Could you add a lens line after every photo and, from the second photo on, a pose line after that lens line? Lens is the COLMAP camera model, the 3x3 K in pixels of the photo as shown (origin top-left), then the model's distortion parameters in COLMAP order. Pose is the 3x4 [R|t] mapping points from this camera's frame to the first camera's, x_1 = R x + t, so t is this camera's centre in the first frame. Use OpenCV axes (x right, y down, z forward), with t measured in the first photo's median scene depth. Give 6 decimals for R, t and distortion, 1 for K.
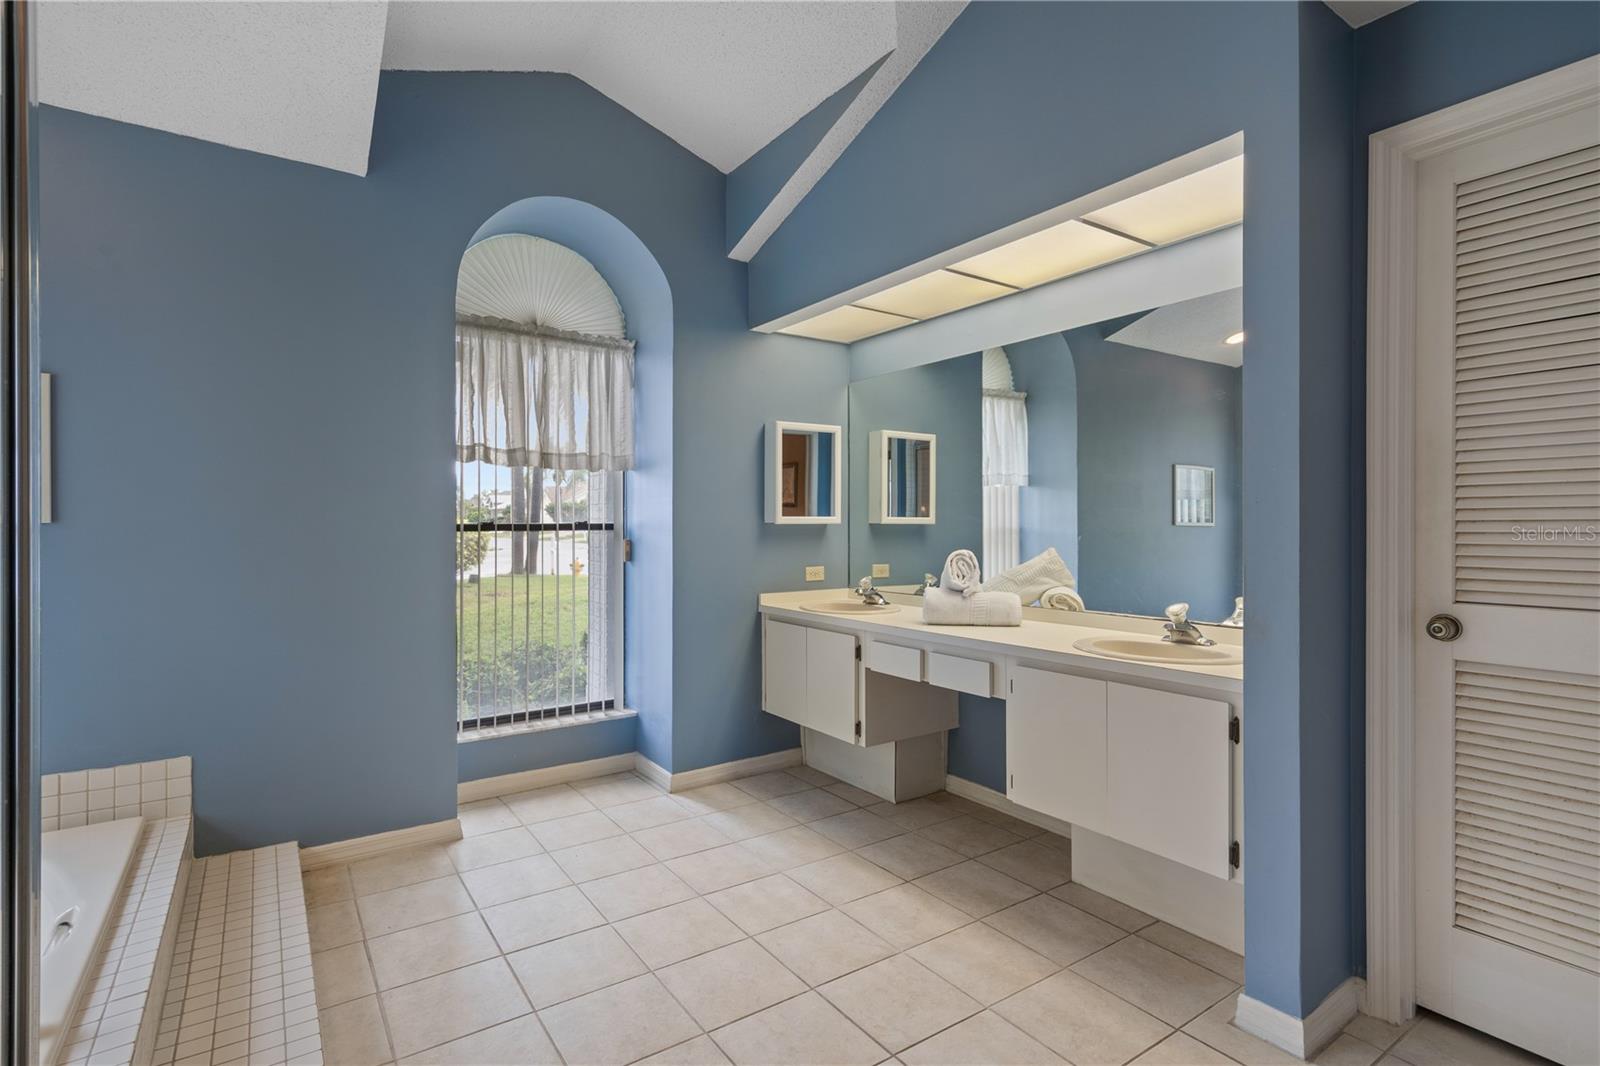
lens RADIAL K [[773.8, 0, 800.0], [0, 773.8, 533.0], [0, 0, 1]] dist [0.001008, -0.000099]
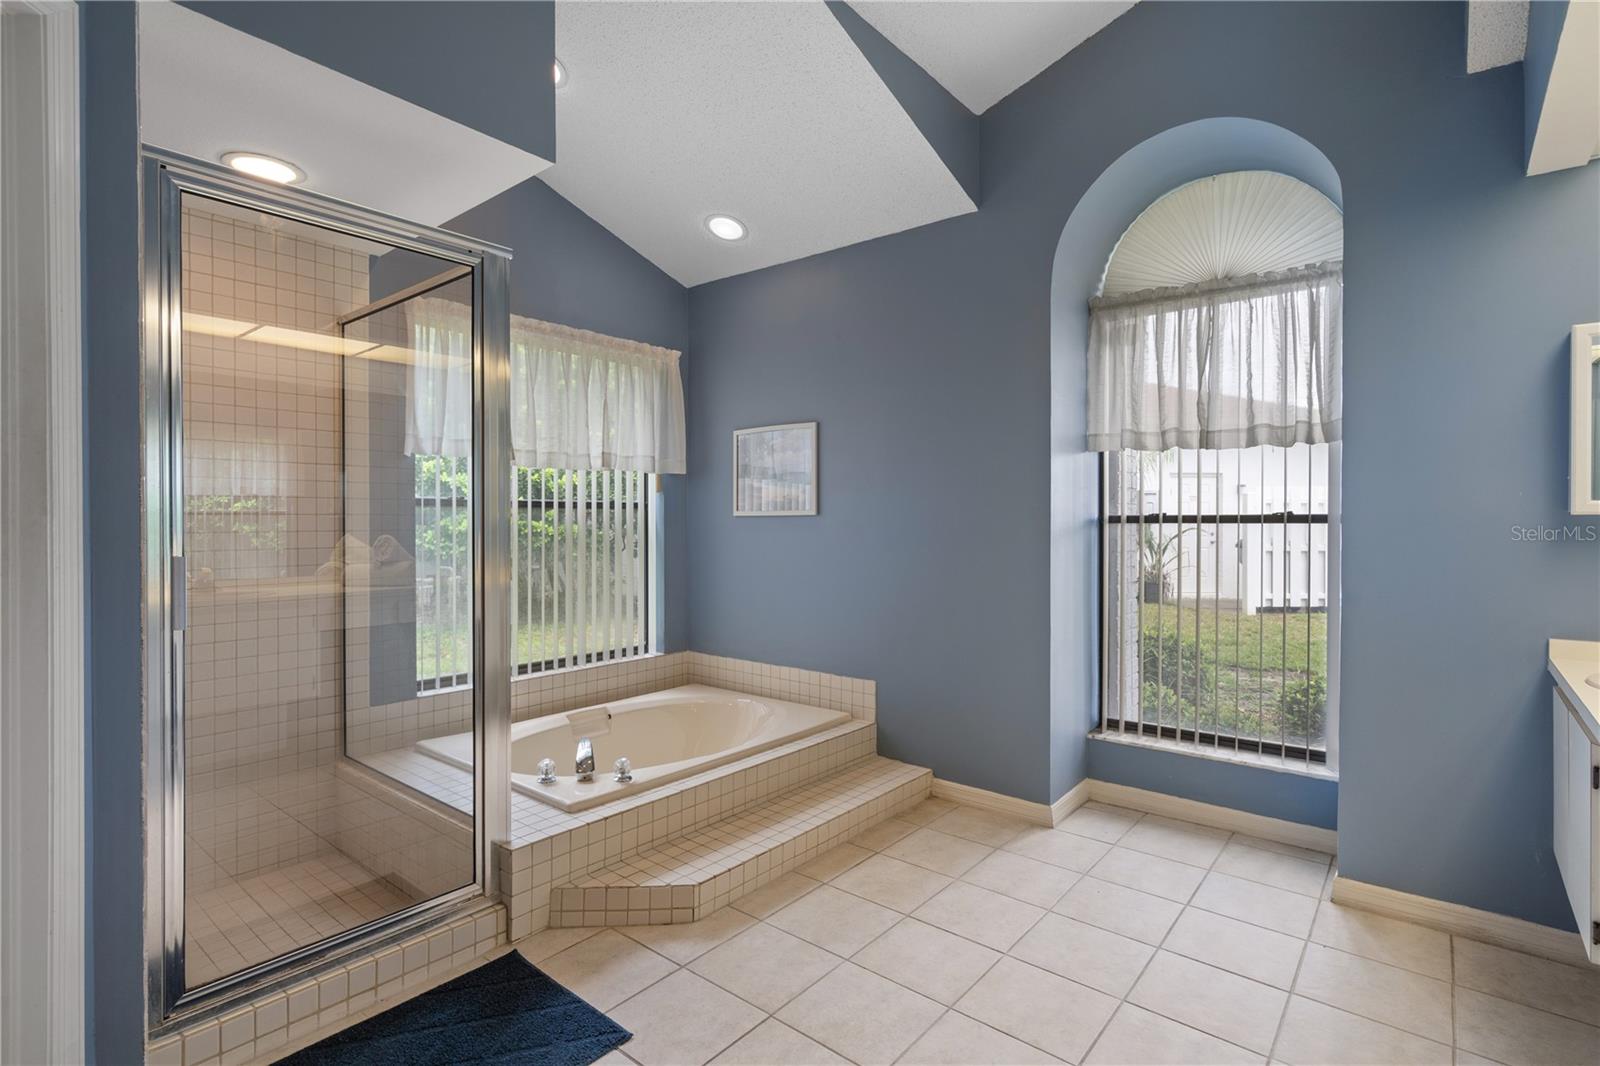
lens RADIAL K [[773.8, 0, 800.0], [0, 773.8, 533.0], [0, 0, 1]] dist [0.001008, -0.000099]
pose [[0.267151, 0.018579, -0.963475, 0.380718], [-0.013054, 0.999792, 0.015660, 0.000024], [0.963566, 0.008393, 0.267338, 0.358874]]
